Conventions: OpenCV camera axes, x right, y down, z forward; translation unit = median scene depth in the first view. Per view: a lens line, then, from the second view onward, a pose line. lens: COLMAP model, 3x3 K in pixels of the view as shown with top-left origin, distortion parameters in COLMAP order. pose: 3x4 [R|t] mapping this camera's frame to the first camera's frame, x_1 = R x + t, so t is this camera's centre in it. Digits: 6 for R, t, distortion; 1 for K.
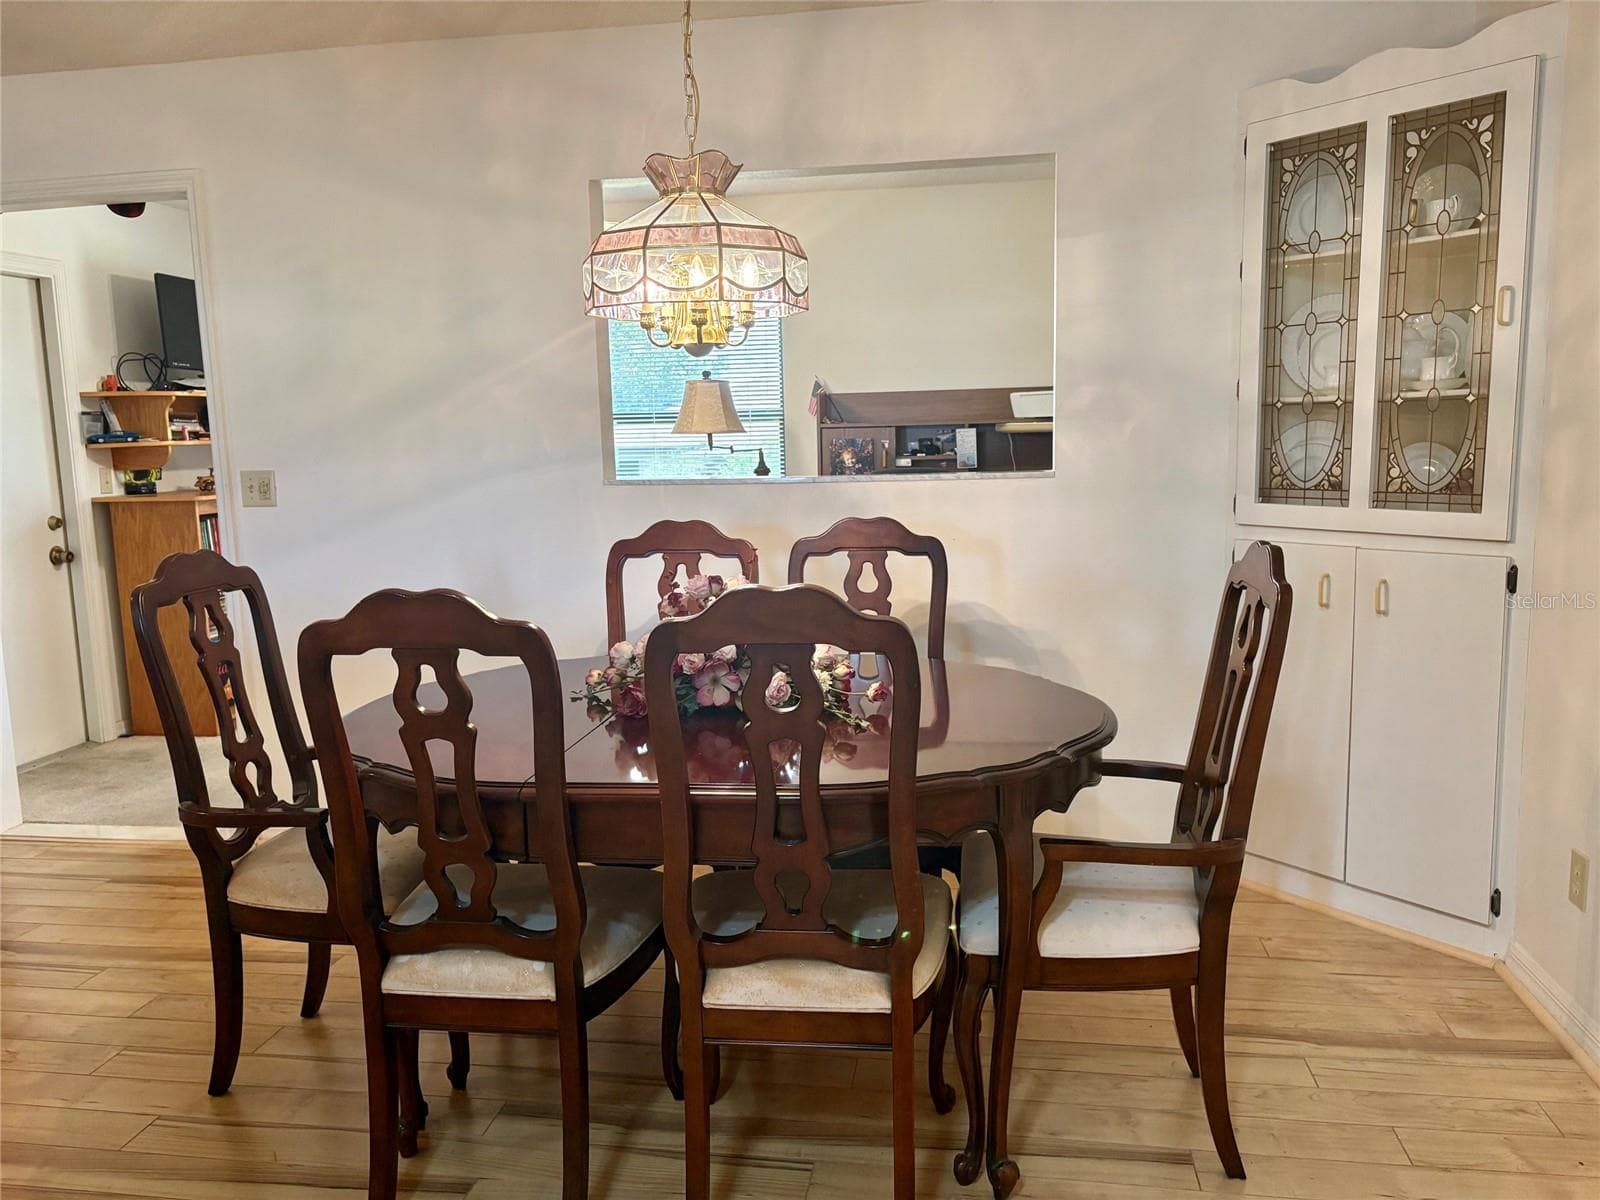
lens RADIAL K [[1206.7, 0, 800.8], [0, 1206.7, 605.2], [0, 0, 1]] dist [0.052701, -0.053505]
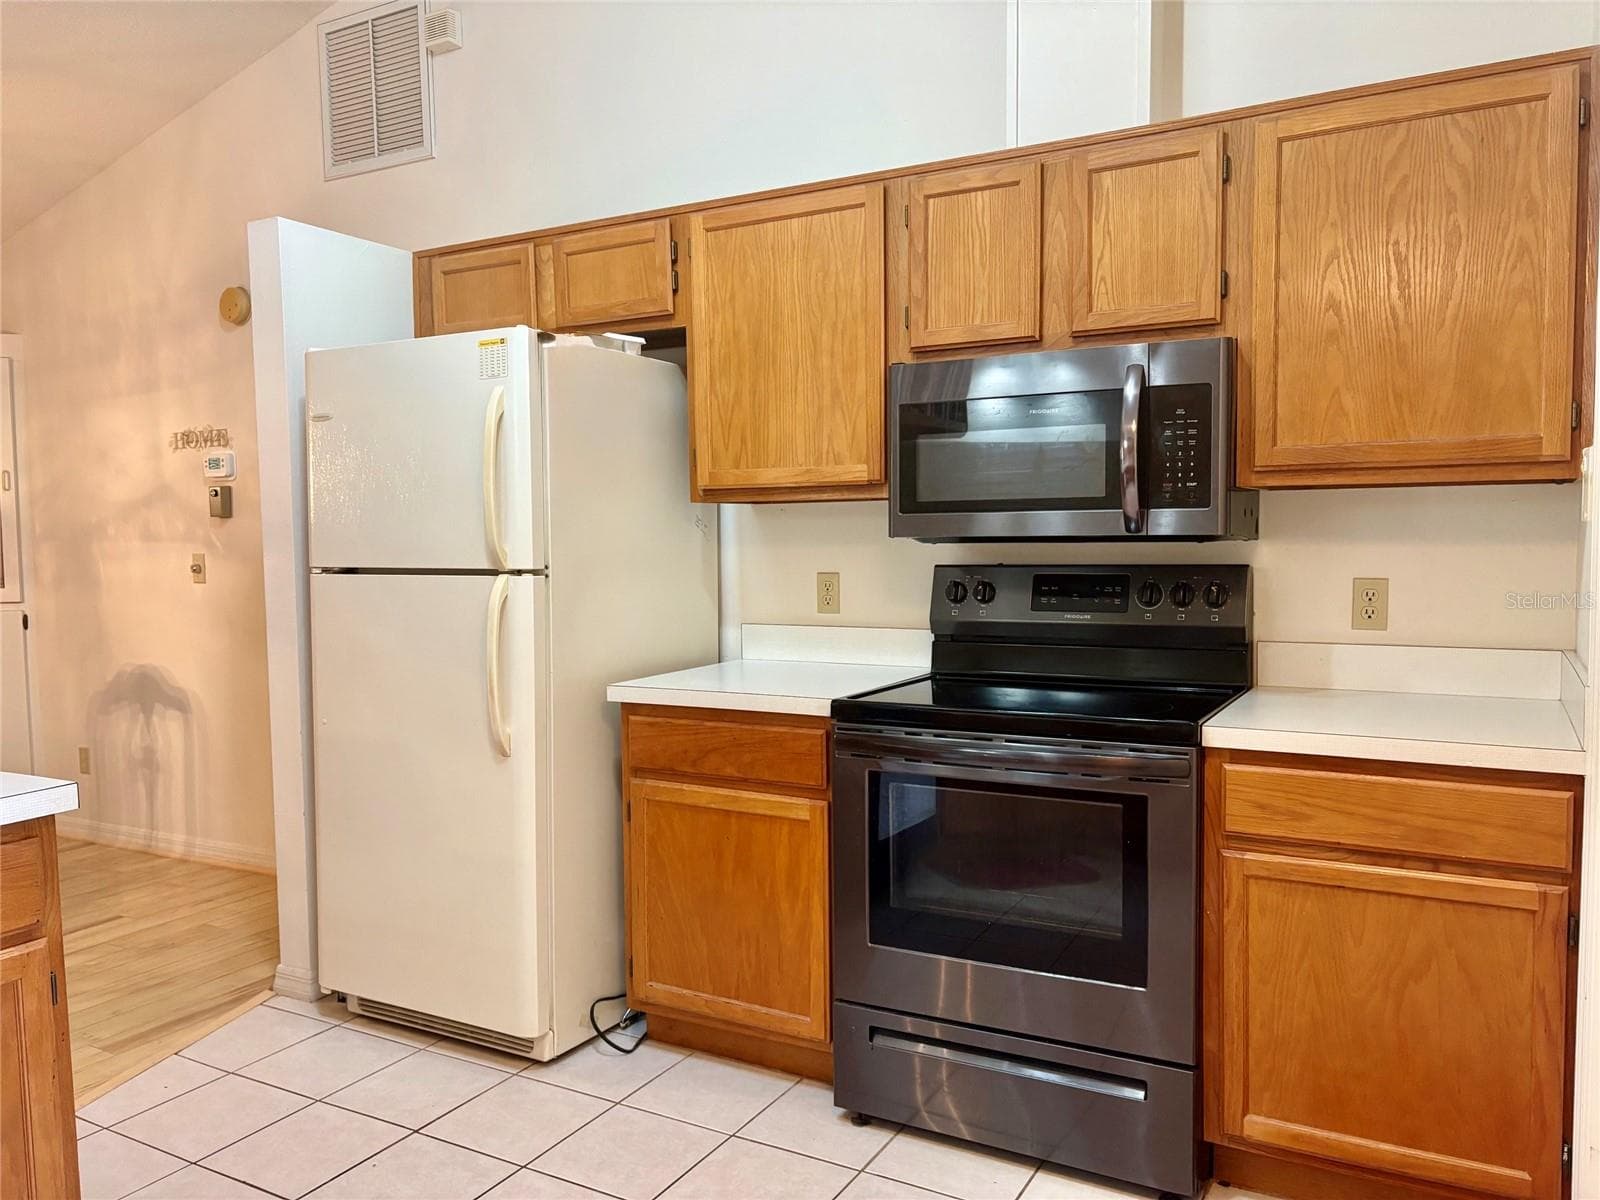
lens RADIAL K [[1206.7, 0, 800.8], [0, 1206.7, 605.2], [0, 0, 1]] dist [0.052701, -0.053505]
pose [[0.342912, -0.040940, 0.938475, -0.827951], [0.138478, 0.990338, -0.007396, 0.141025], [-0.929105, 0.132495, 0.345268, -0.821913]]
